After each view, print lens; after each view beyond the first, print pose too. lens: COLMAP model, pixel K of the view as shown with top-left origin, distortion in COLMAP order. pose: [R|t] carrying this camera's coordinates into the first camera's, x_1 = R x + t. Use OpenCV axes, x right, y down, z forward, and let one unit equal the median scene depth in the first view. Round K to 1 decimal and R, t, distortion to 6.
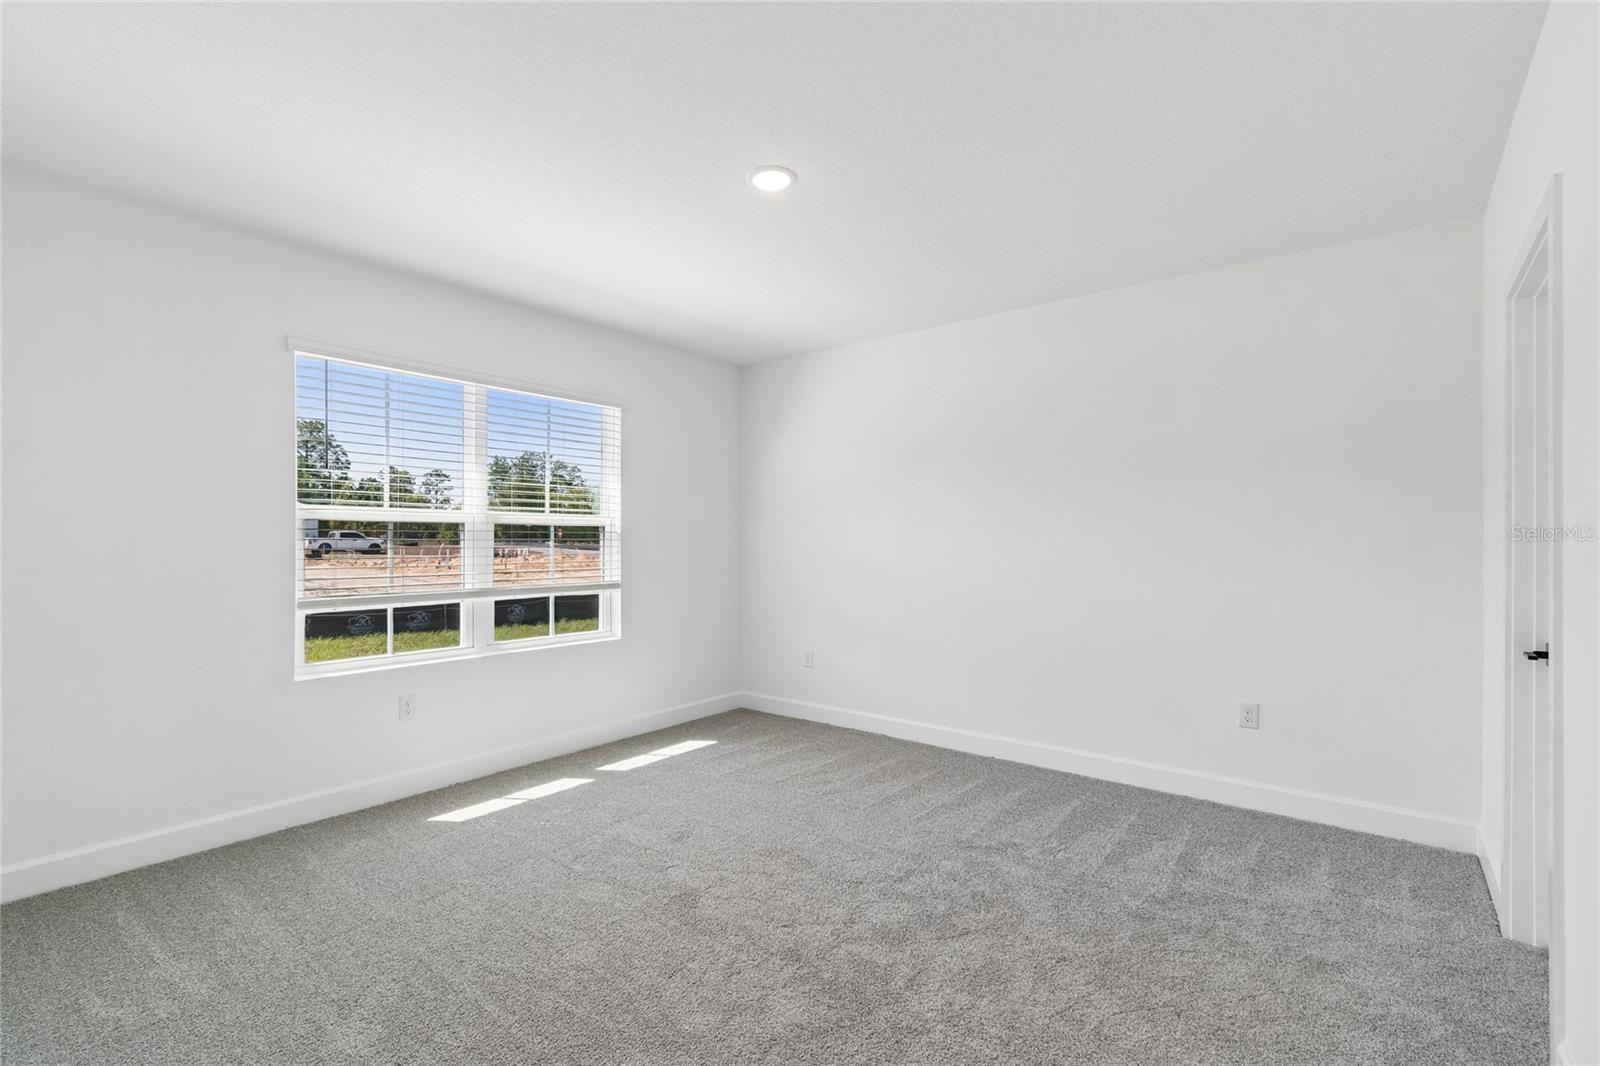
lens RADIAL K [[727.6, 0, 779.2], [0, 727.6, 556.8], [0, 0, 1]] dist [0.007047, -0.001908]
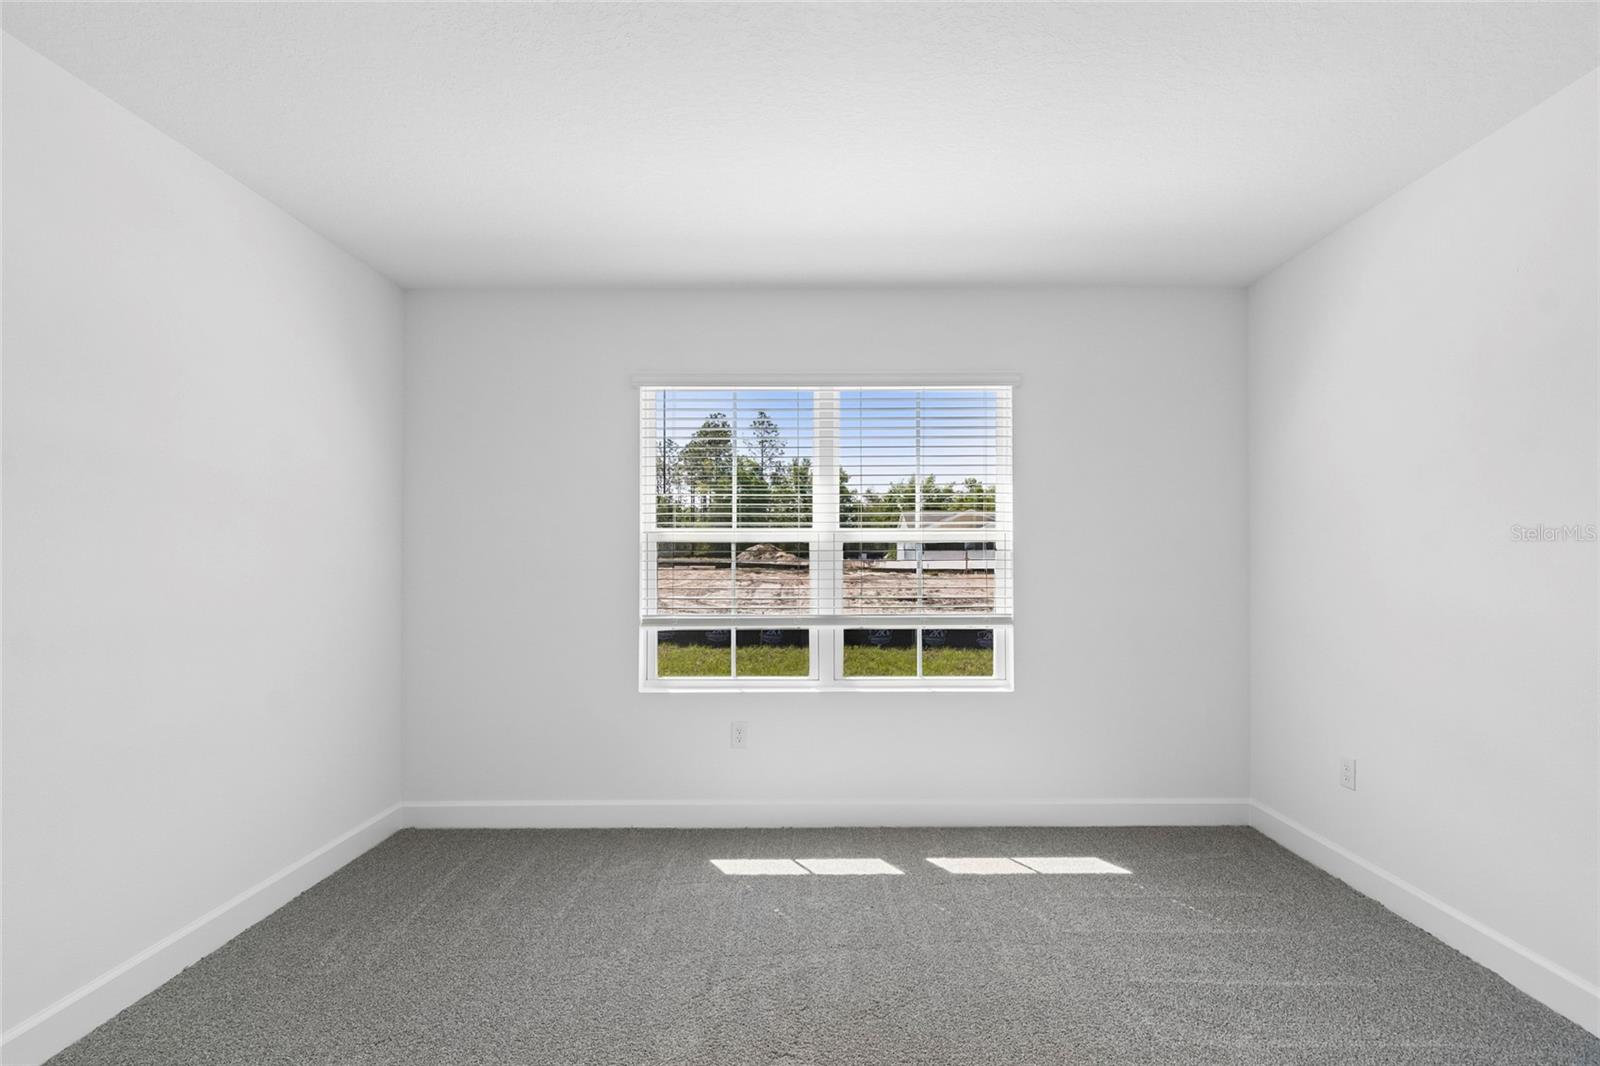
lens RADIAL K [[727.6, 0, 815.0], [0, 727.6, 557.6], [0, 0, 1]] dist [0.007047, -0.001908]
pose [[0.634234, -0.004415, -0.773129, 0.273381], [-0.014309, 0.999745, -0.017447, -0.010804], [0.773009, 0.022129, 0.634009, 0.421599]]
